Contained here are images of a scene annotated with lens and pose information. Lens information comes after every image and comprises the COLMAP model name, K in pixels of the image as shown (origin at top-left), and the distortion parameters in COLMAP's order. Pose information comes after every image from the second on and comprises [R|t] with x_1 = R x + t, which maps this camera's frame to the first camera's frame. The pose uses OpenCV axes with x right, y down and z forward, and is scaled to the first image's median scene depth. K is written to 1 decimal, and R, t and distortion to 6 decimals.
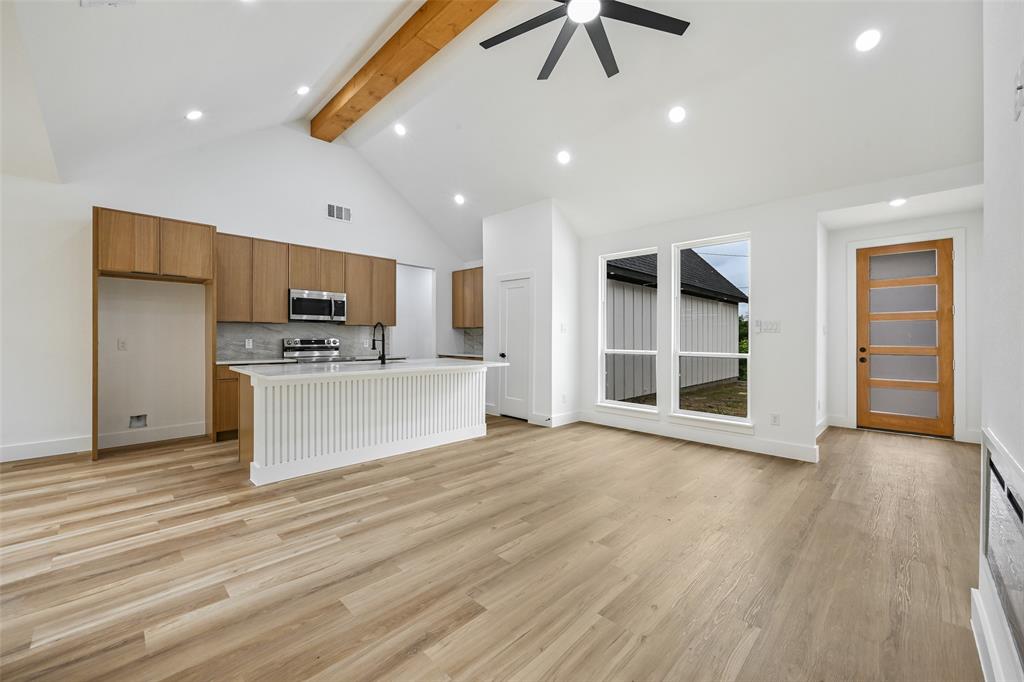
lens RADIAL K [[403.9, 0, 515.5], [0, 403.9, 352.8], [0, 0, 1]] dist [0.003521, -0.000024]
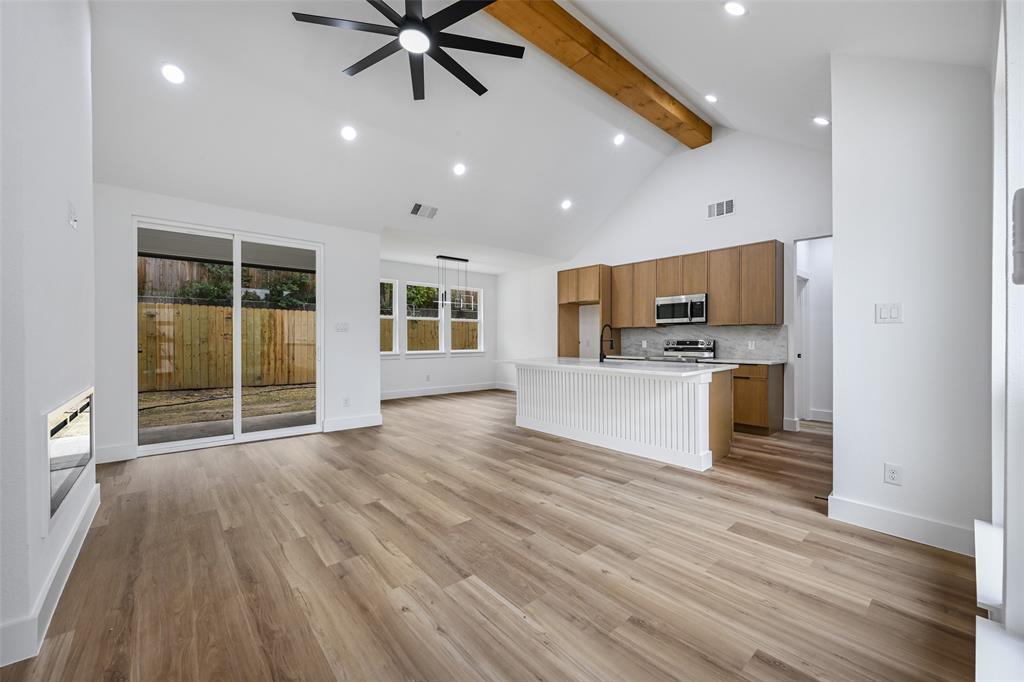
lens RADIAL K [[403.9, 0, 512.3], [0, 403.9, 339.3], [0, 0, 1]] dist [0.003521, -0.000024]
pose [[-0.082182, -0.008137, -0.996584, 0.847431], [-0.042788, 0.999073, -0.004629, -0.017520], [0.995698, 0.042262, -0.082454, 0.909935]]
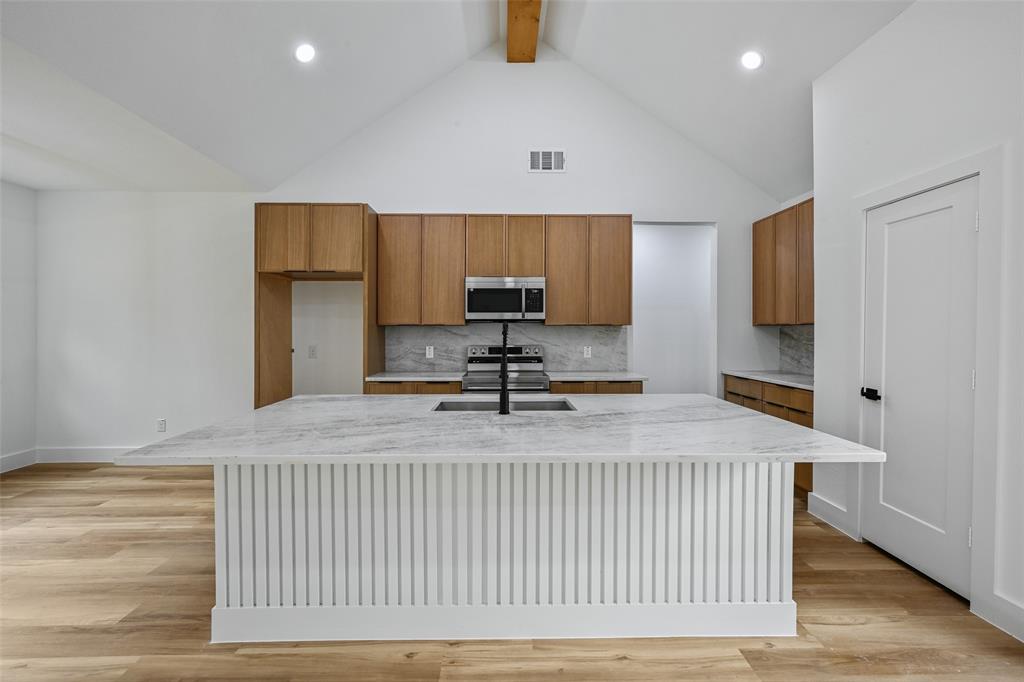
lens RADIAL K [[403.9, 0, 509.0], [0, 403.9, 335.8], [0, 0, 1]] dist [0.003521, -0.000024]
pose [[0.708086, -0.003231, -0.706119, -0.001834], [-0.022939, 0.999356, -0.027576, -0.047567], [0.705754, 0.035724, 0.707556, 0.732609]]
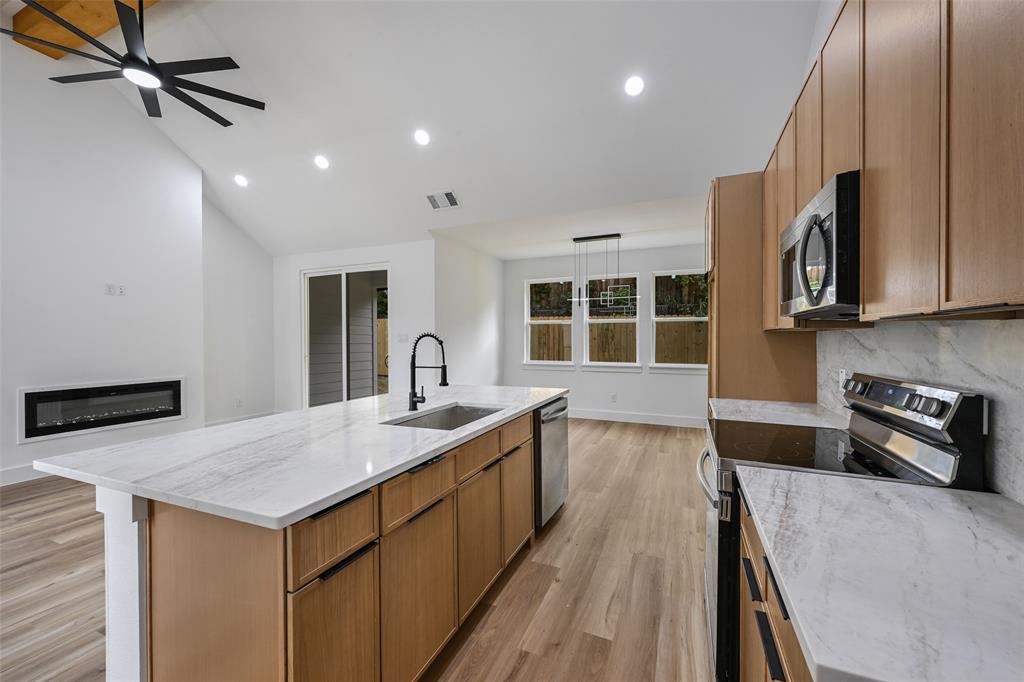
lens RADIAL K [[403.9, 0, 510.7], [0, 403.9, 341.6], [0, 0, 1]] dist [0.003521, -0.000024]
pose [[-0.936458, -0.004085, -0.350756, -0.279495], [-0.020535, 0.998856, 0.043193, -0.094492], [0.350178, 0.047651, -0.935470, 1.667154]]
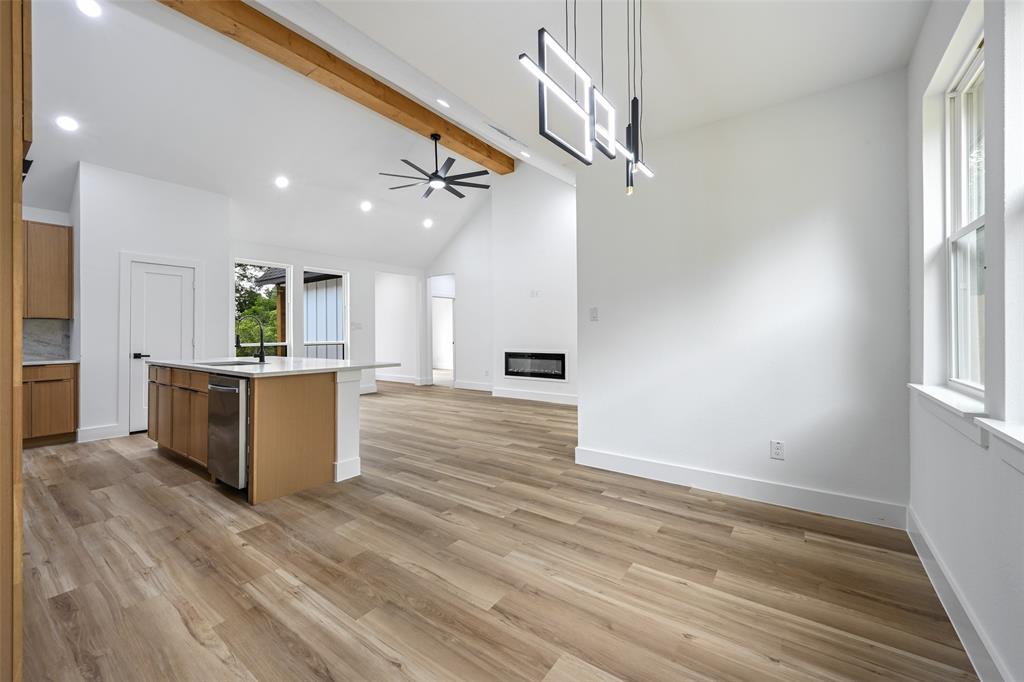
lens RADIAL K [[403.9, 0, 504.9], [0, 403.9, 334.1], [0, 0, 1]] dist [0.003521, -0.000024]
pose [[-0.130971, -0.009857, 0.991337, -1.397443], [0.047648, 0.998732, 0.016226, -0.023026], [-0.990241, 0.049360, -0.130335, 0.619942]]
